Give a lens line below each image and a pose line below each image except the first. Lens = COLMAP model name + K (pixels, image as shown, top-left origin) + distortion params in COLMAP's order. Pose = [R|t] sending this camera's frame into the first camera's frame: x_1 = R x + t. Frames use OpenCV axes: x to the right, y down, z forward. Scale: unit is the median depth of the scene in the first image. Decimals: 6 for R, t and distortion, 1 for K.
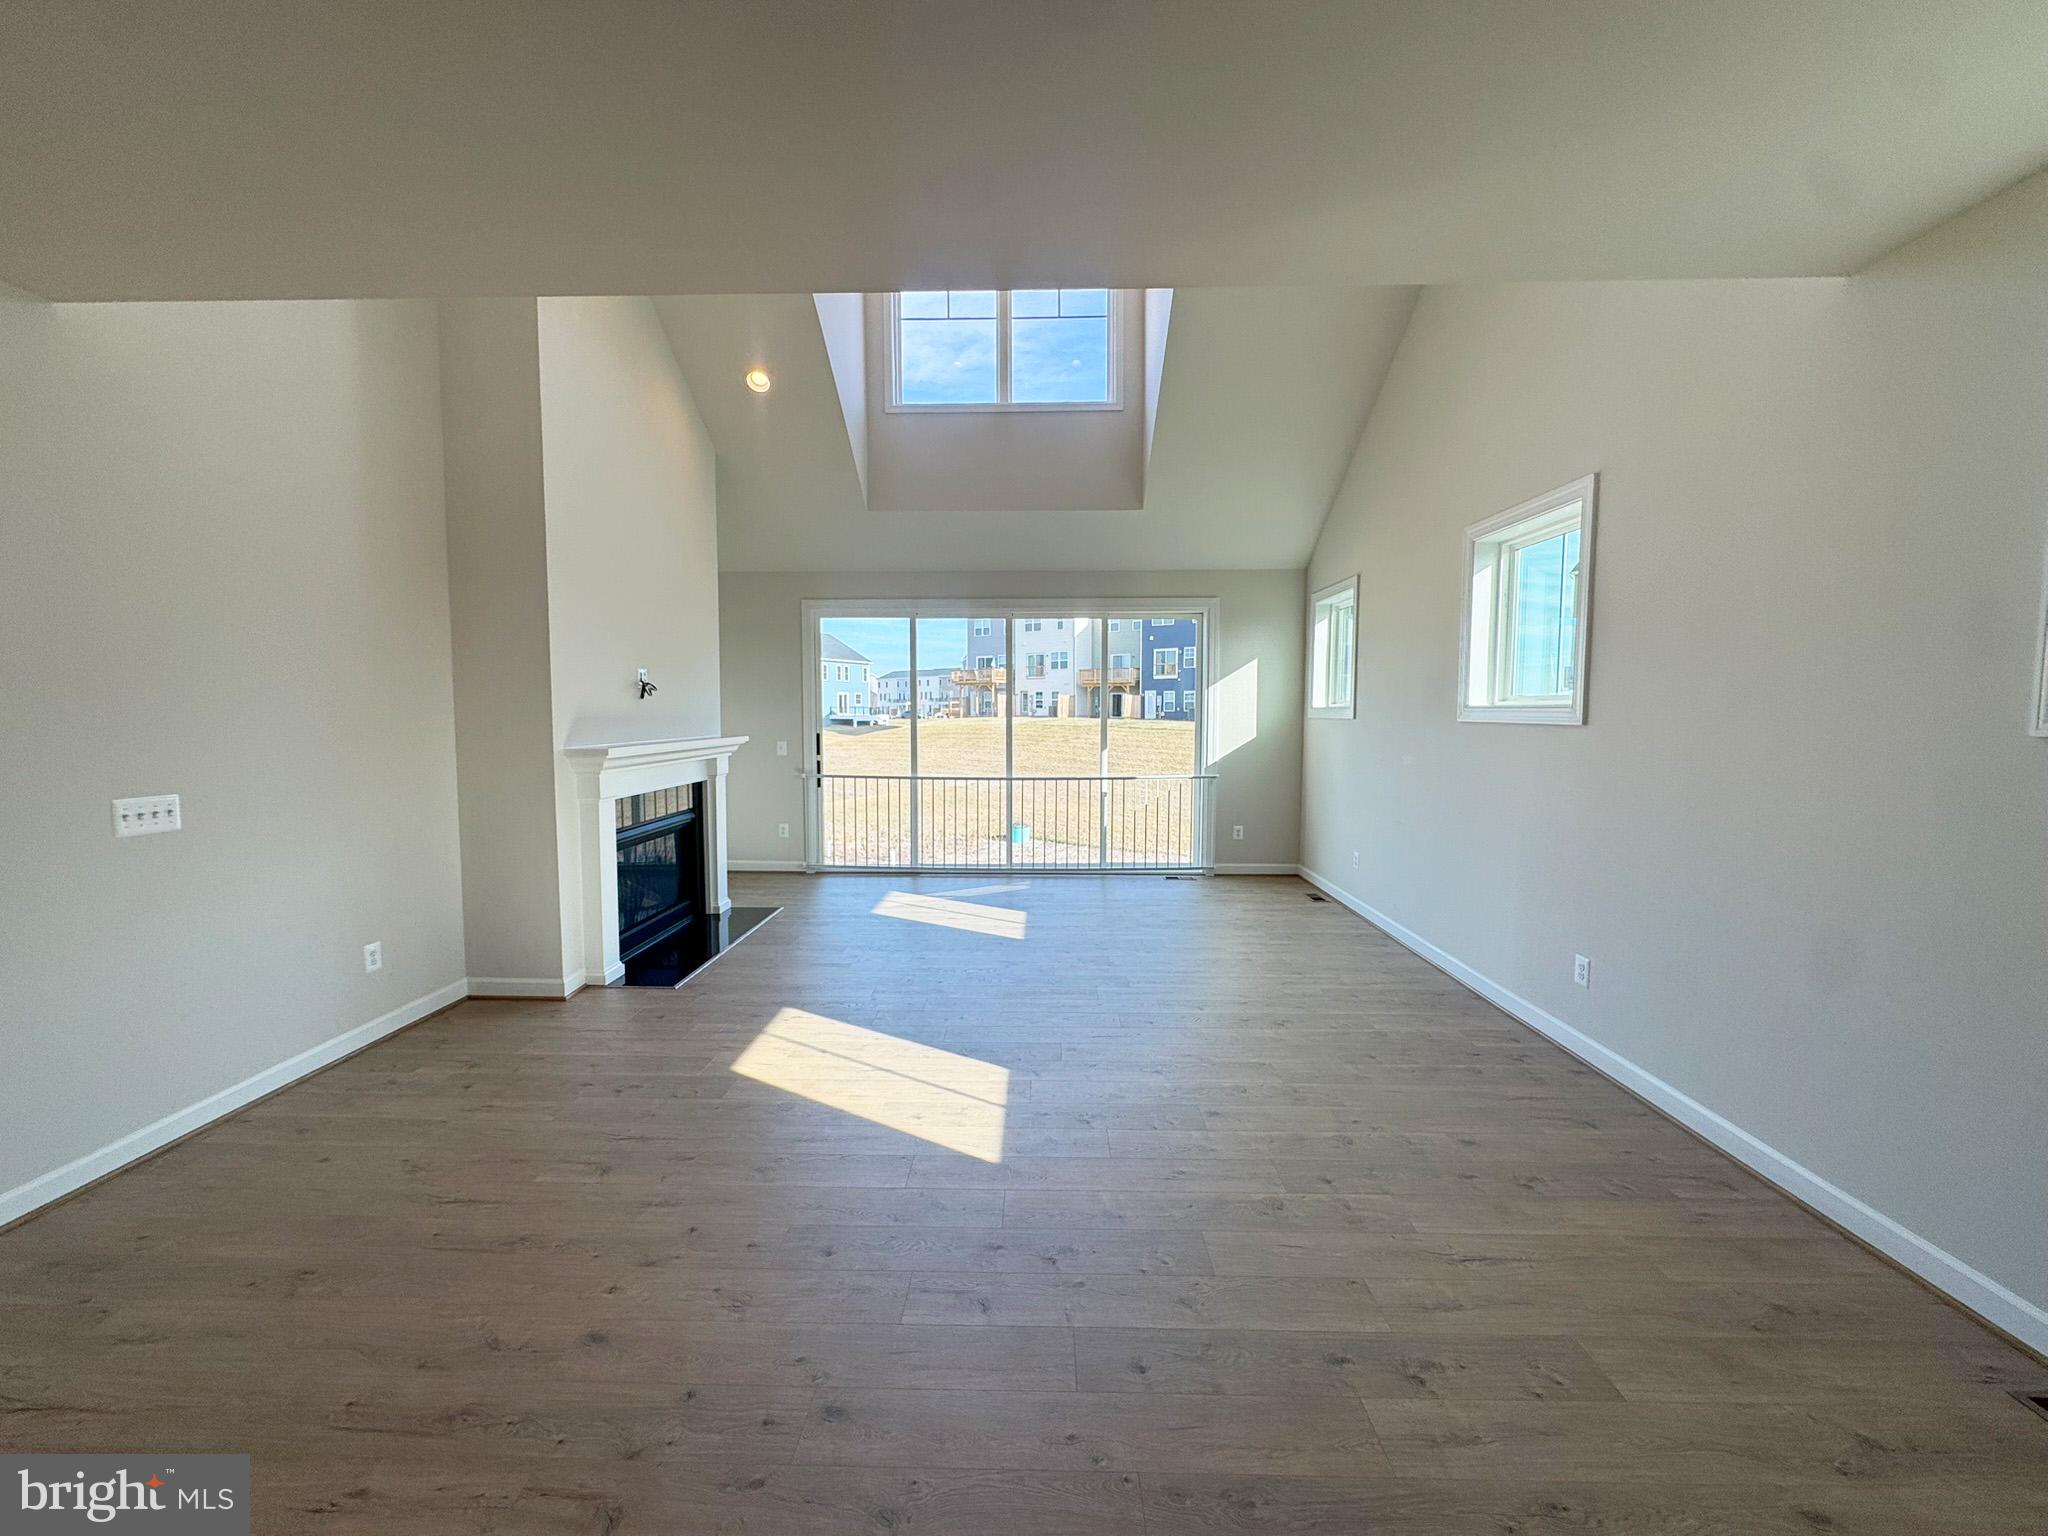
lens RADIAL K [[821.9, 0, 1019.8], [0, 821.9, 770.5], [0, 0, 1]] dist [-0.003039, 0.000713]
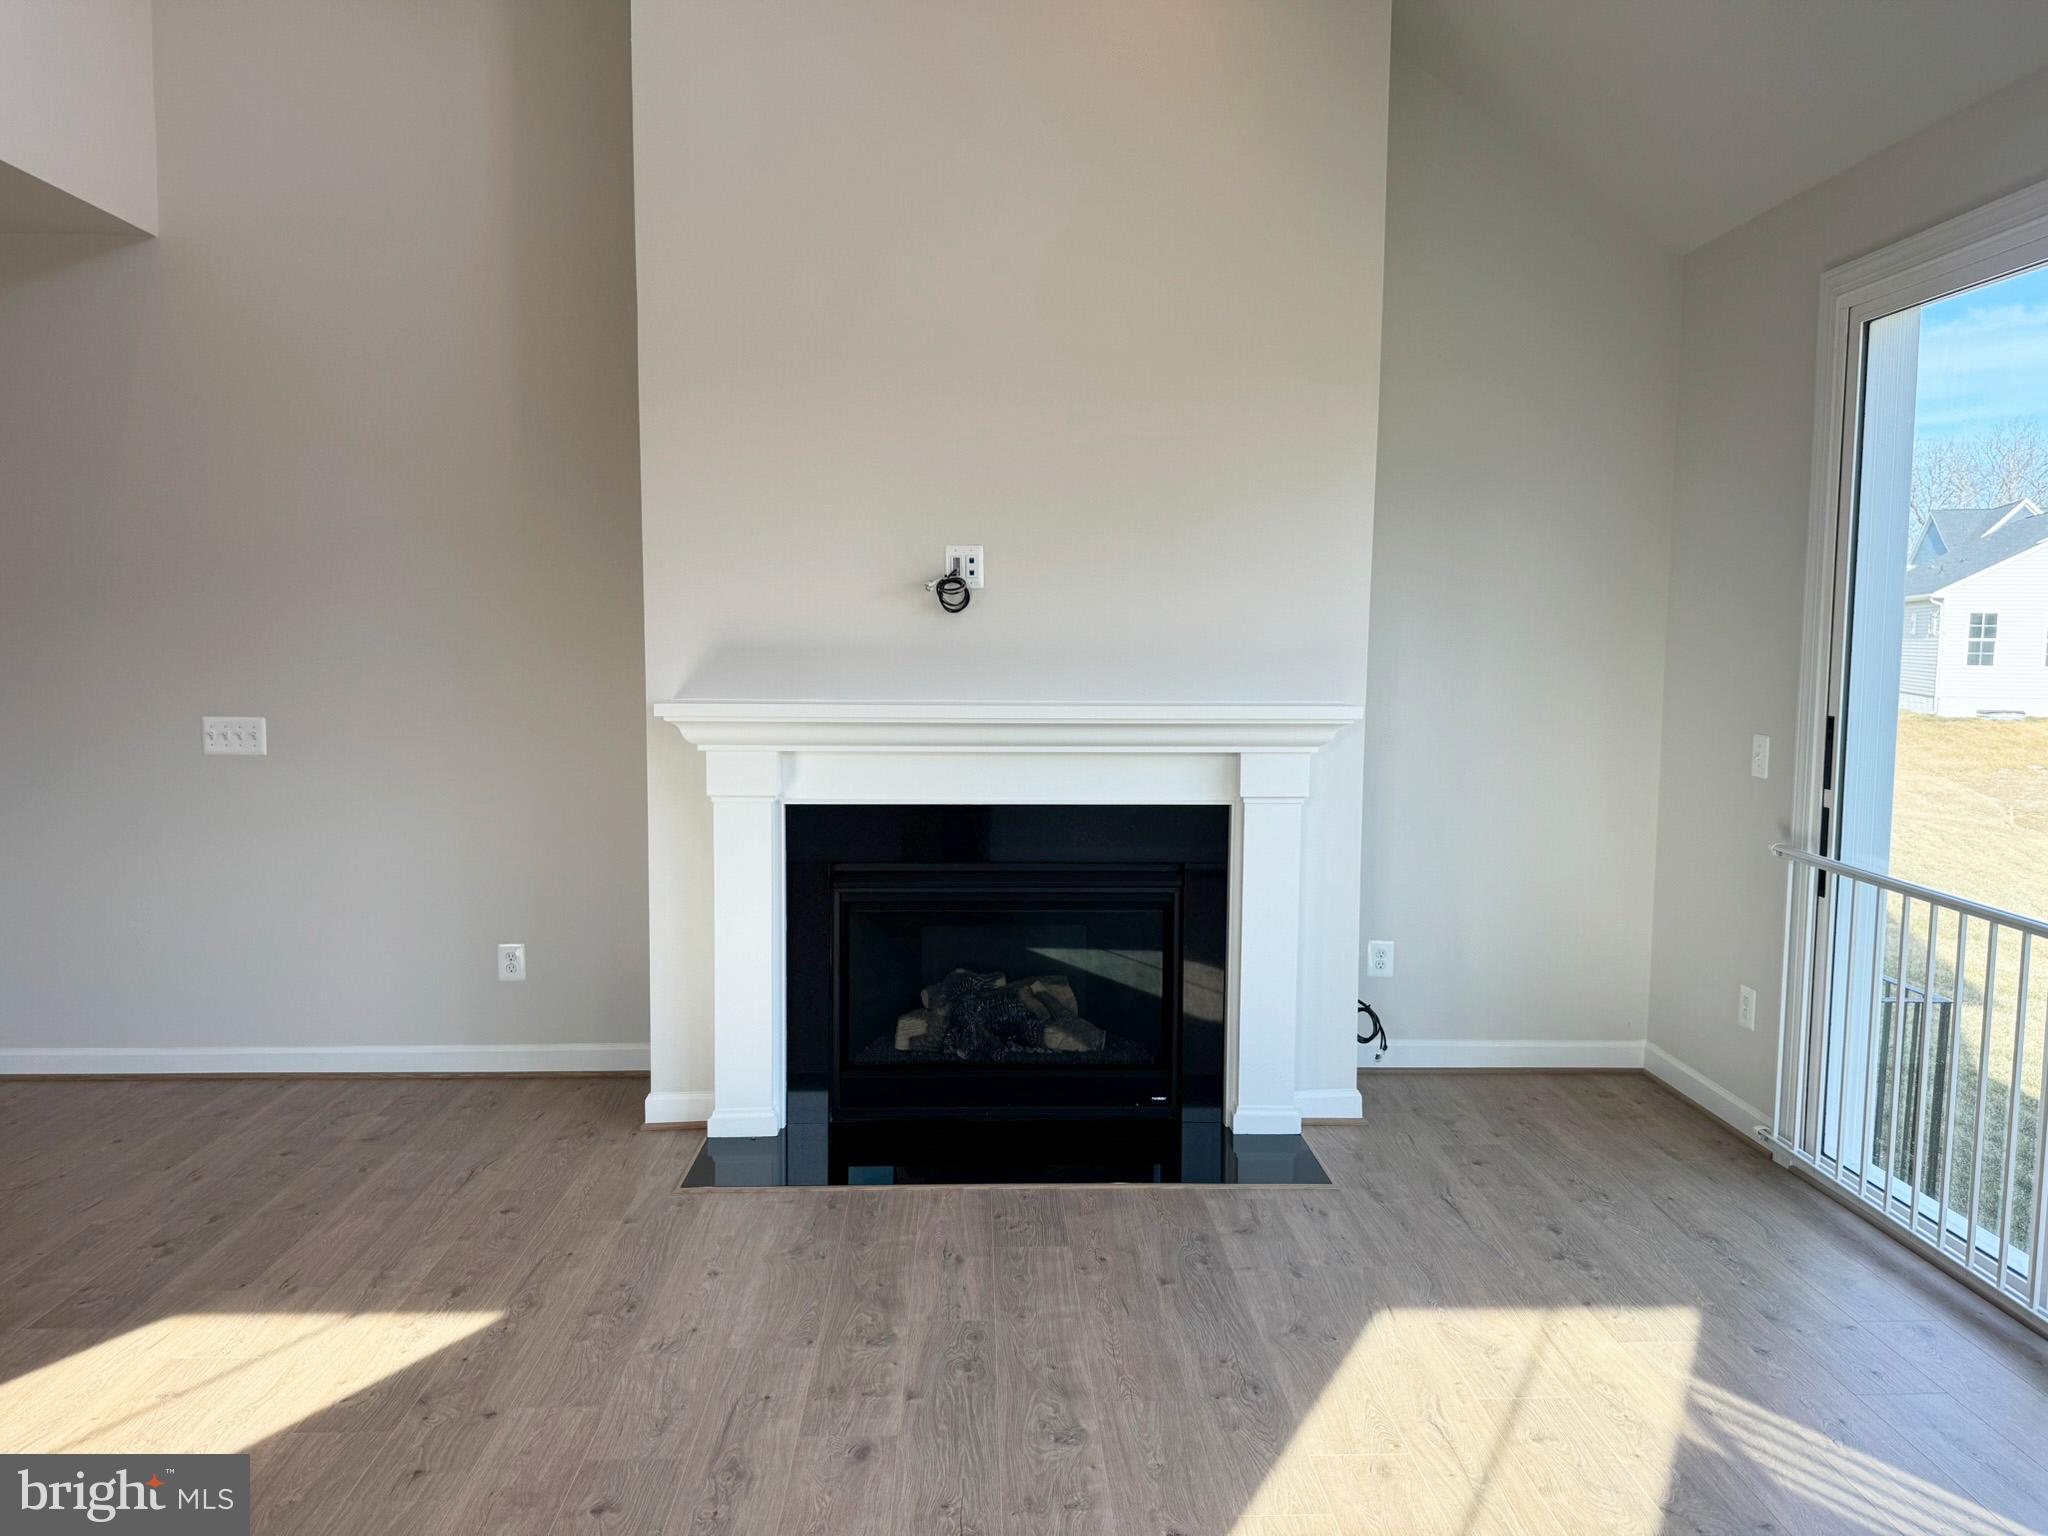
lens RADIAL K [[1445.7, 0, 1014.5], [0, 1445.7, 754.6], [0, 0, 1]] dist [0.049848, -0.063145]
pose [[0.057591, 0.083227, -0.994865, 0.308684], [-0.080605, 0.993653, 0.078460, -0.057556], [0.995081, 0.075673, 0.063934, 0.777218]]
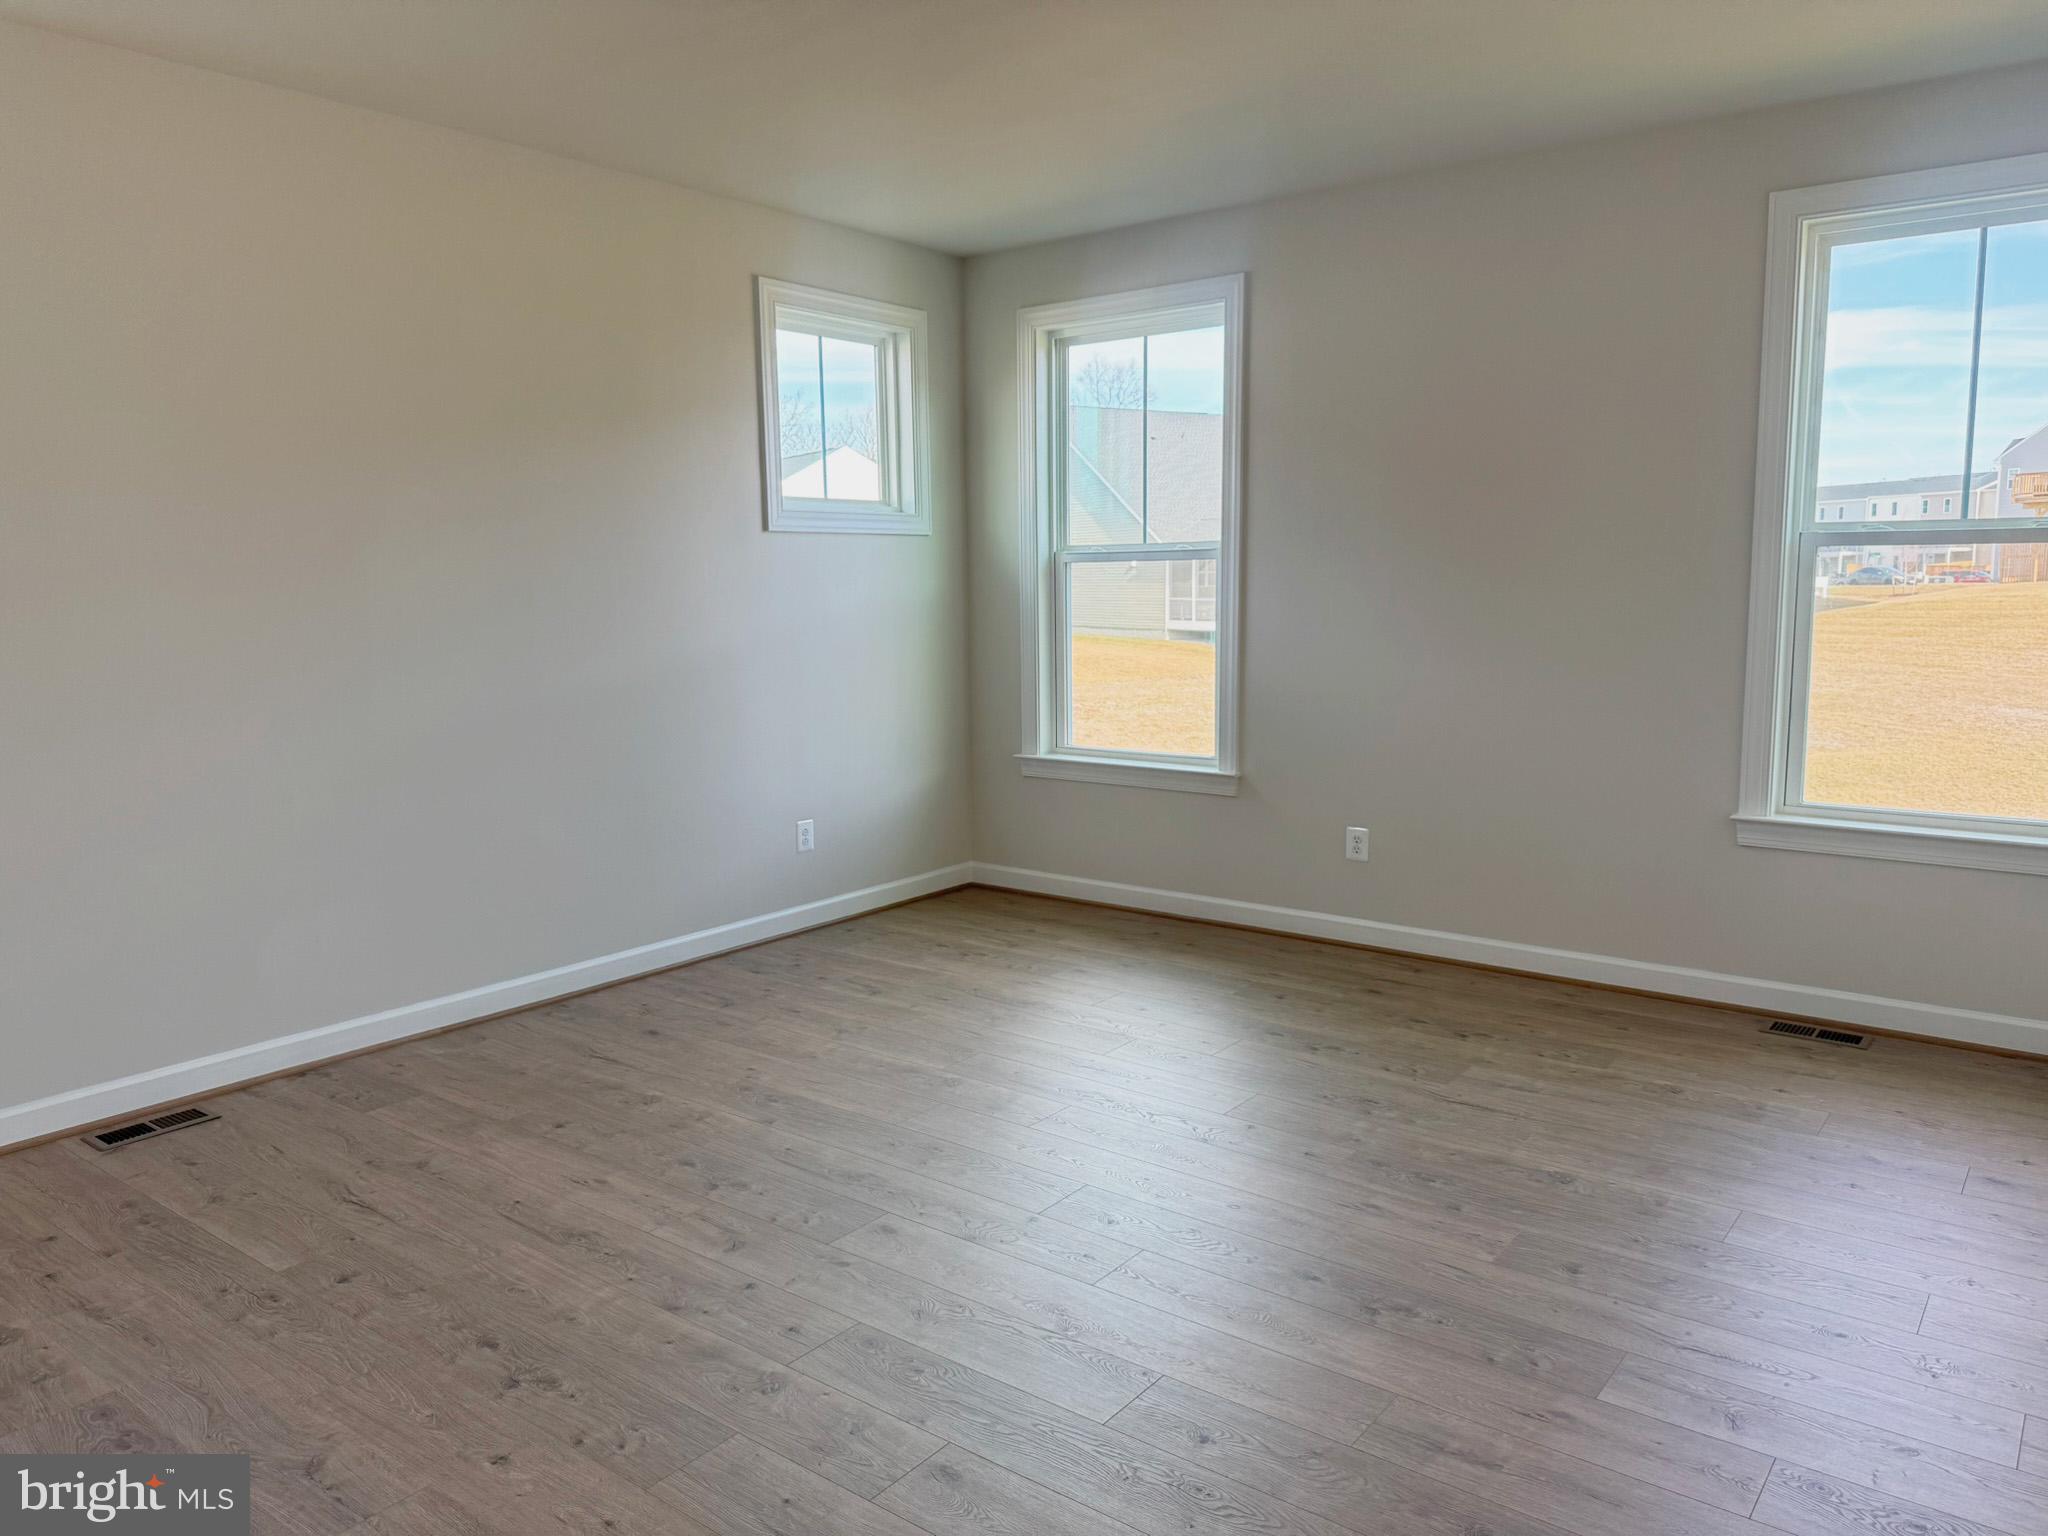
lens RADIAL K [[1436.8, 0, 1023.5], [0, 1436.8, 769.0], [0, 0, 1]] dist [0.030980, -0.004721]
pose [[0.809351, 0.070482, -0.583081, 0.119512], [-0.036113, 0.996867, 0.070372, -0.042270], [0.586214, -0.035899, 0.809360, 0.799642]]
